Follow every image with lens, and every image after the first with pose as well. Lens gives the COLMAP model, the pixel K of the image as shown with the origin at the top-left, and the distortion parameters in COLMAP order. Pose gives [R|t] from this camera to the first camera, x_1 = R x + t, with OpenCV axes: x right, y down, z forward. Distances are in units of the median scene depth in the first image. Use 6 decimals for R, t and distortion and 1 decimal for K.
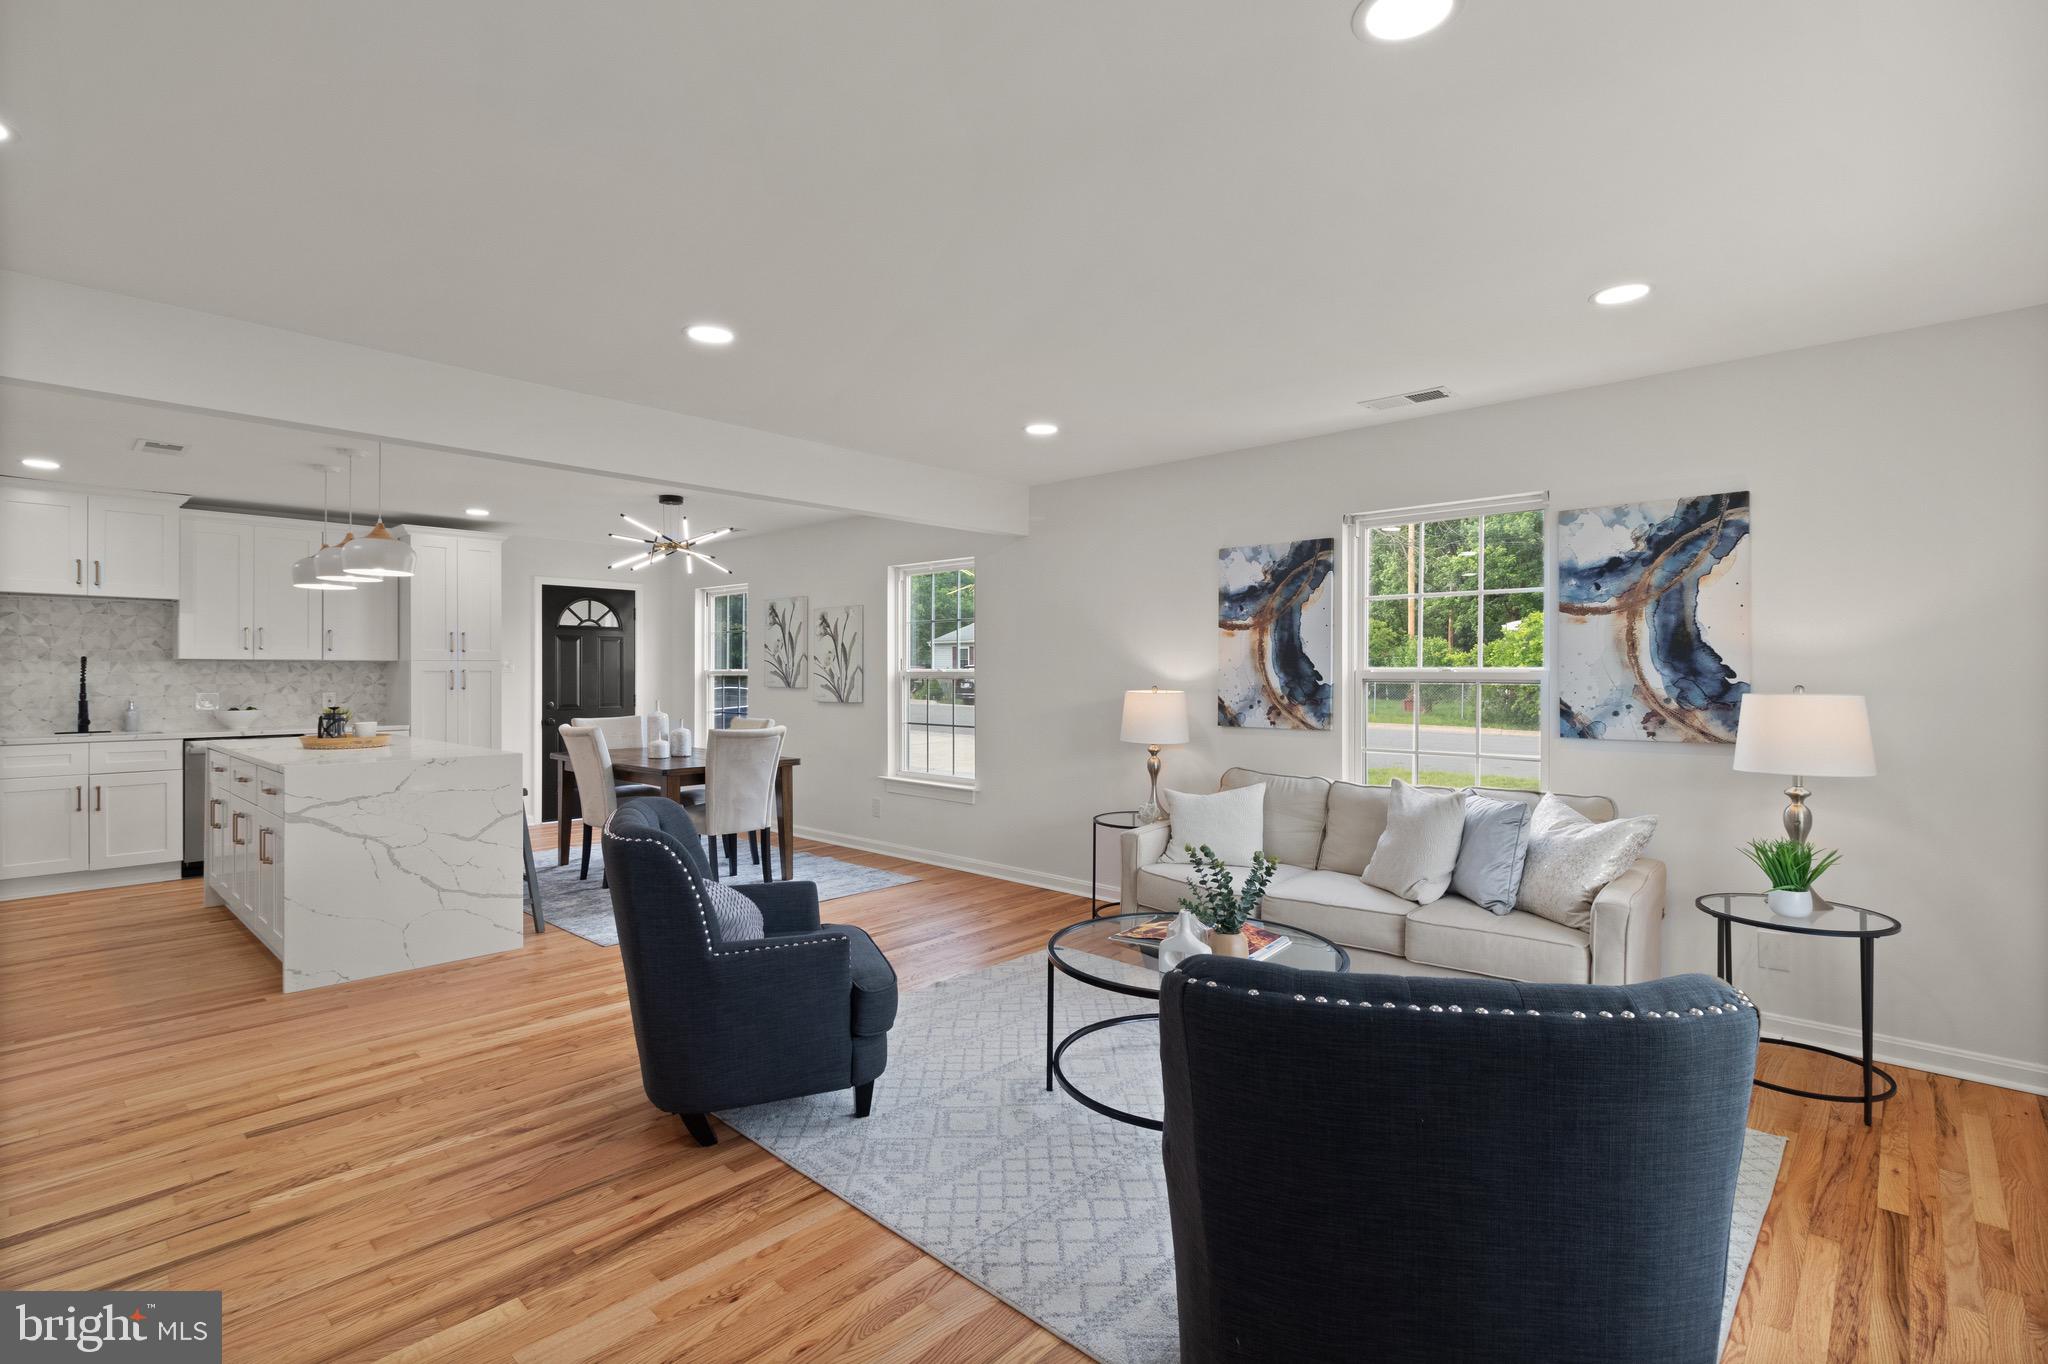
lens RADIAL K [[952.0, 0, 1020.7], [0, 952.0, 666.6], [0, 0, 1]] dist [0.001371, 0.000642]
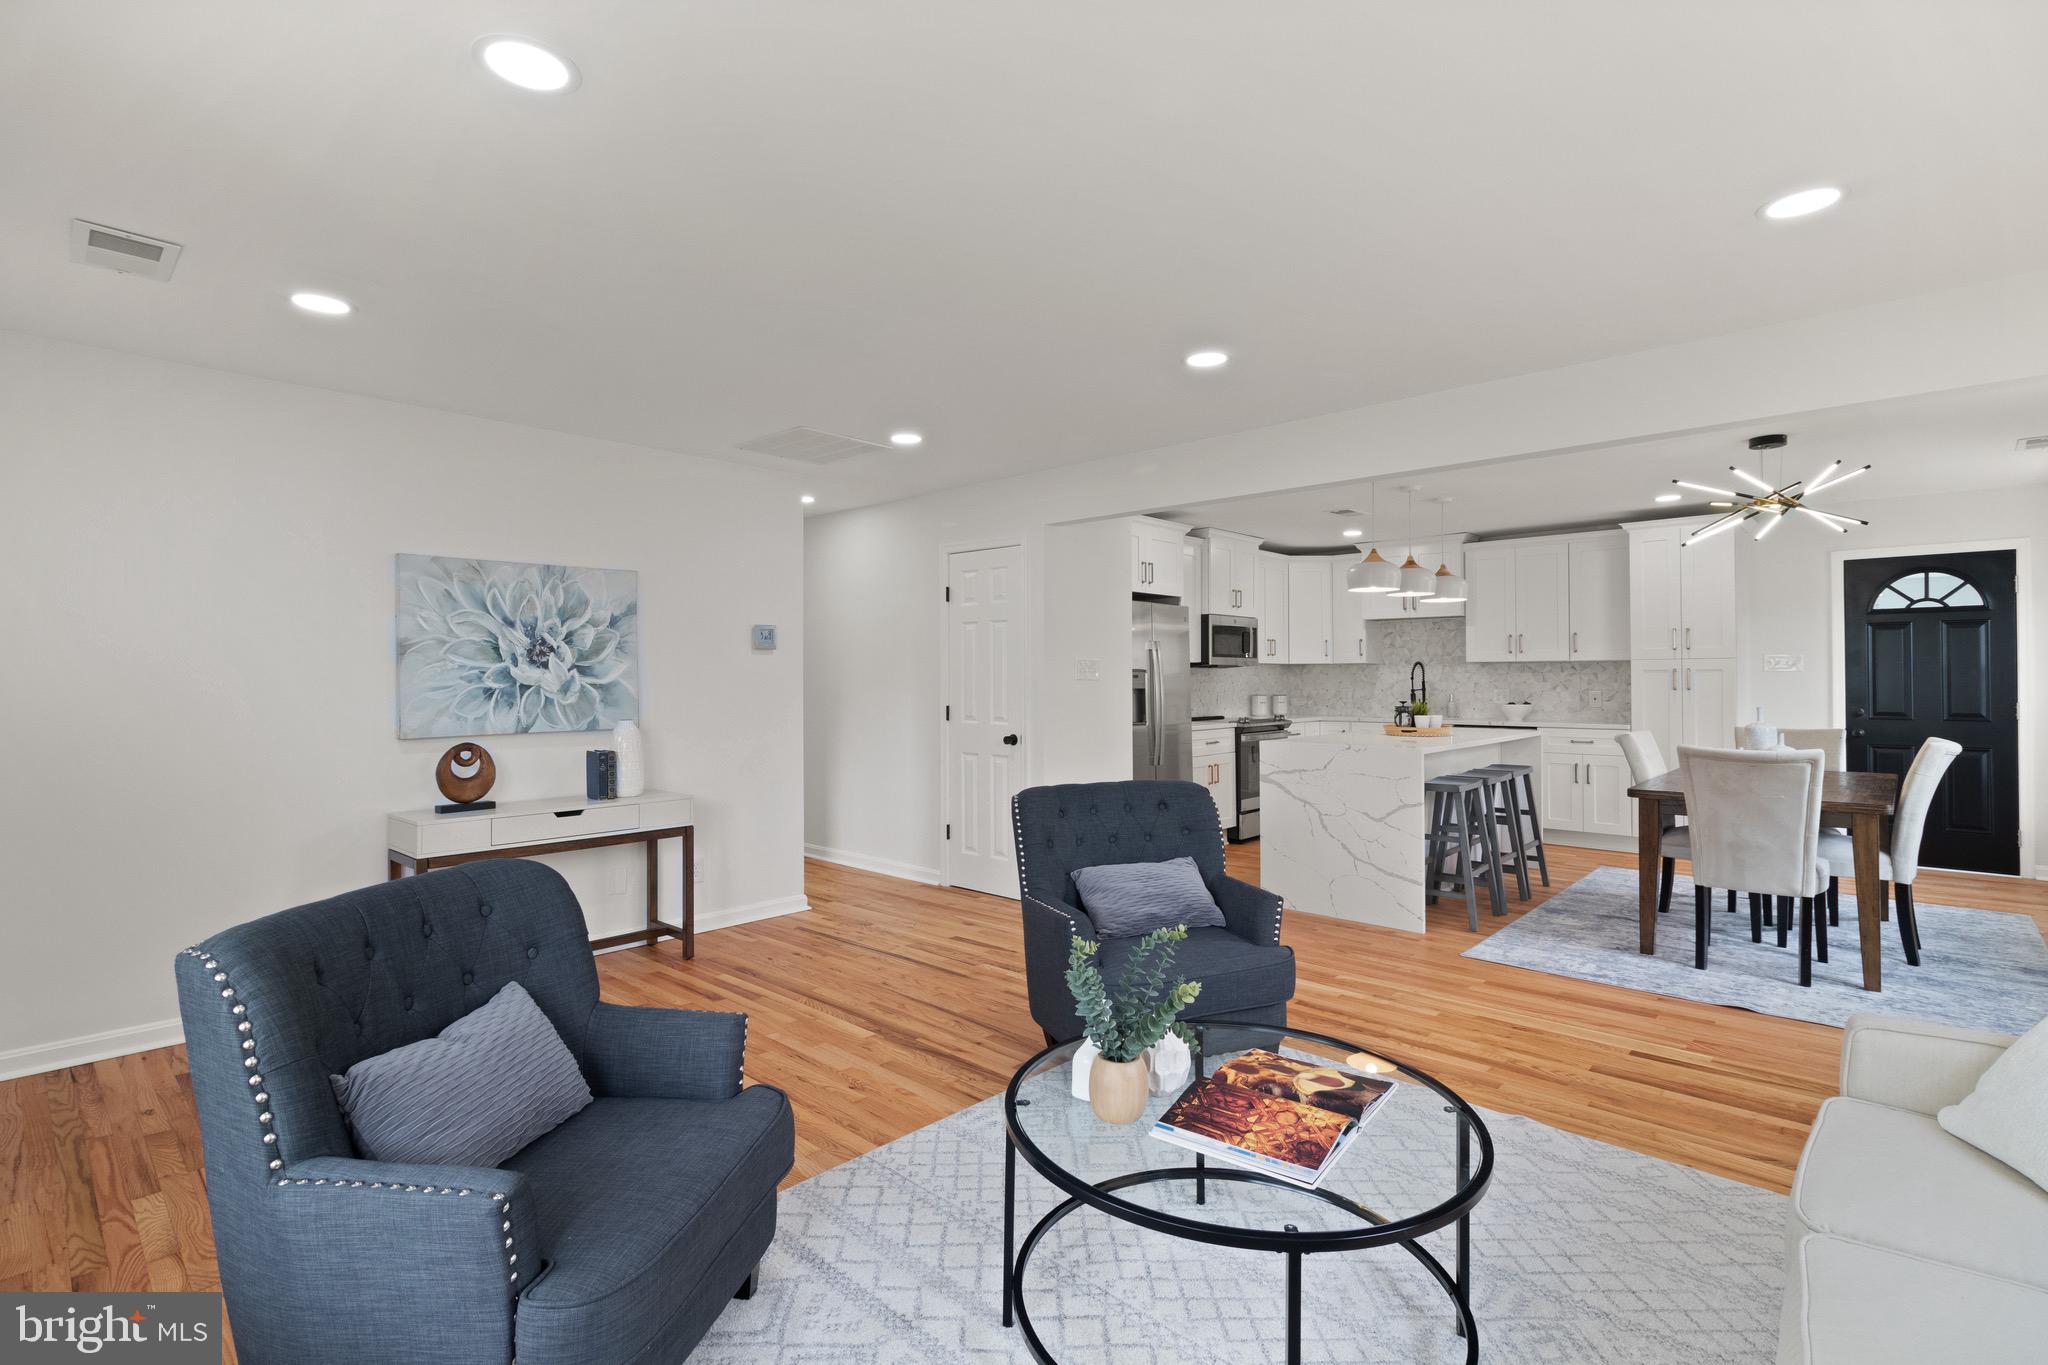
lens RADIAL K [[952.0, 0, 1023.4], [0, 952.0, 672.2], [0, 0, 1]] dist [0.001371, 0.000642]
pose [[0.002241, -0.004010, -0.999989, 0.460981], [0.010690, 0.999935, -0.003986, 0.004715], [0.999940, -0.010681, 0.002284, 0.484063]]
